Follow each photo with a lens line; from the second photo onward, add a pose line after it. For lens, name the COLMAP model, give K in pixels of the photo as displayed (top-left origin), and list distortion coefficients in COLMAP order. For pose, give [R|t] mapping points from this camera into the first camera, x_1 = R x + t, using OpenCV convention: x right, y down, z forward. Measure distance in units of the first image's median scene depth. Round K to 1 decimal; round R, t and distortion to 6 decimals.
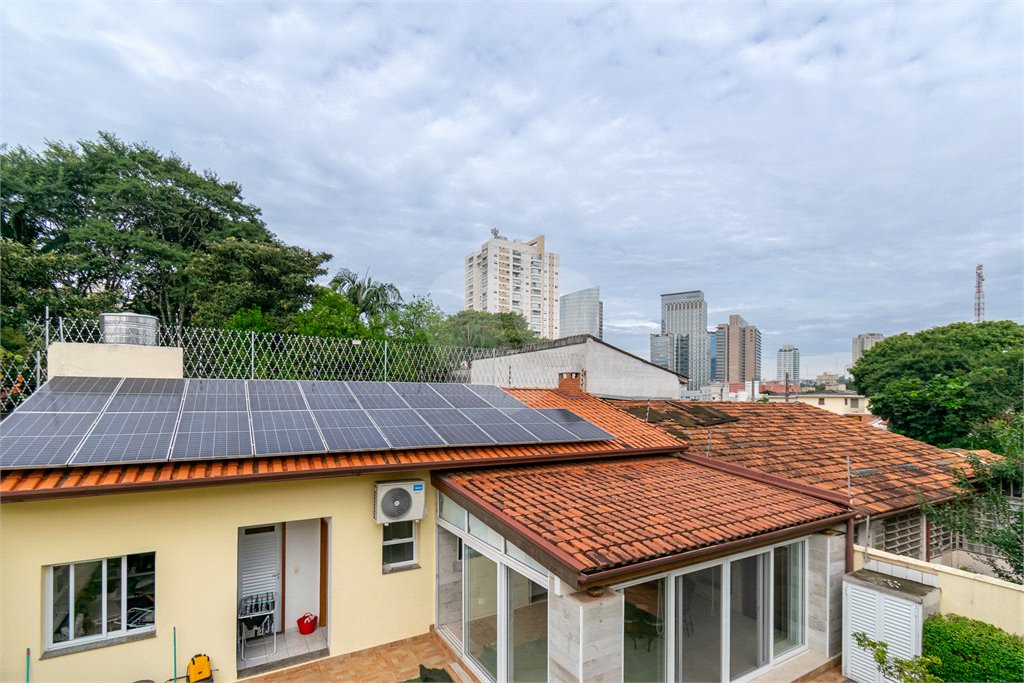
lens RADIAL K [[482.8, 0, 518.3], [0, 482.8, 401.5], [0, 0, 1]] dist [0.004664, -0.000801]
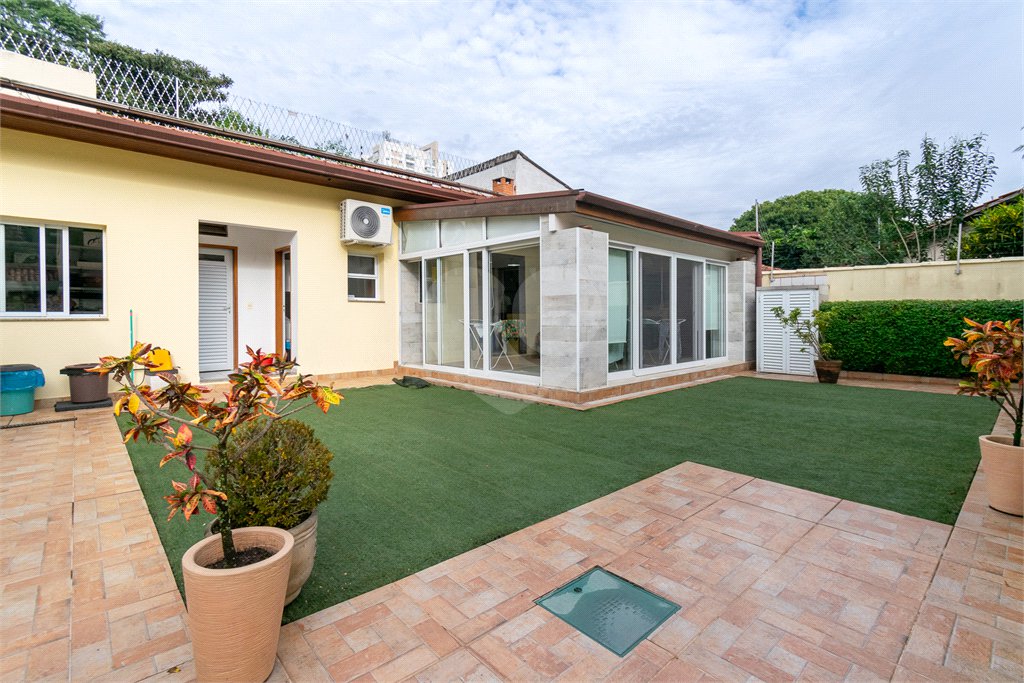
lens RADIAL K [[477.3, 0, 512.5], [0, 477.3, 320.8], [0, 0, 1]] dist [0.014515, -0.007189]
pose [[0.977876, -0.011317, 0.208877, -0.173581], [0.008901, 0.999882, 0.012503, 0.431331], [-0.208994, -0.010367, 0.977862, -0.035713]]
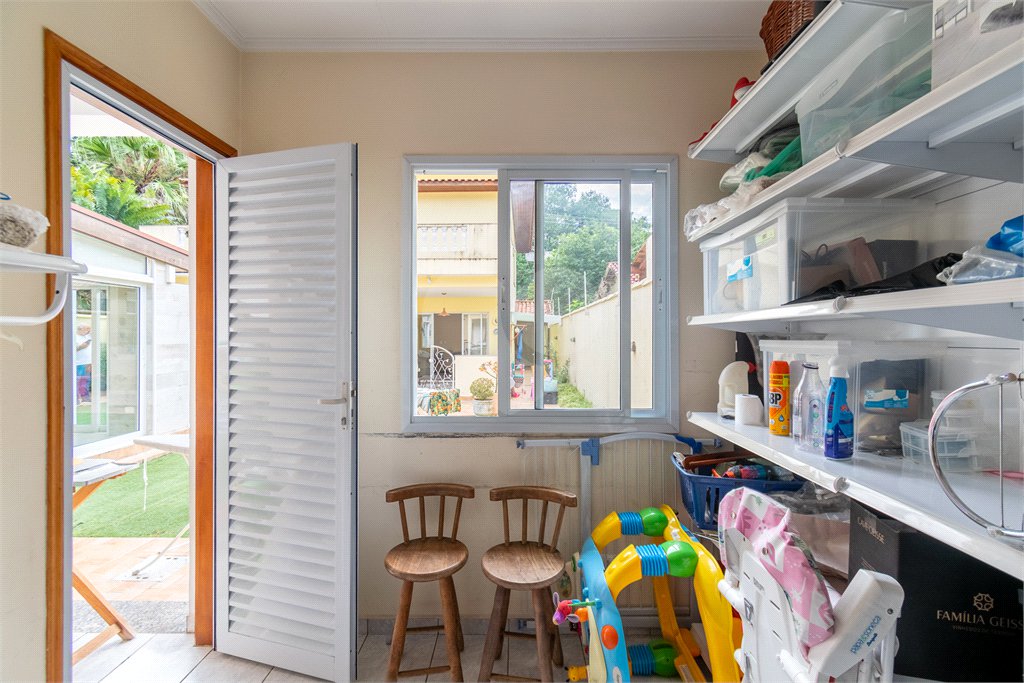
lens RADIAL K [[463.4, 0, 508.0], [0, 463.4, 336.5], [0, 0, 1]] dist [0.000285, -0.000511]
pose [[-0.847684, -0.011539, 0.530376, -0.868781], [-0.007406, 0.999923, 0.009918, 0.373518], [-0.530450, 0.004479, -0.847704, 1.106752]]
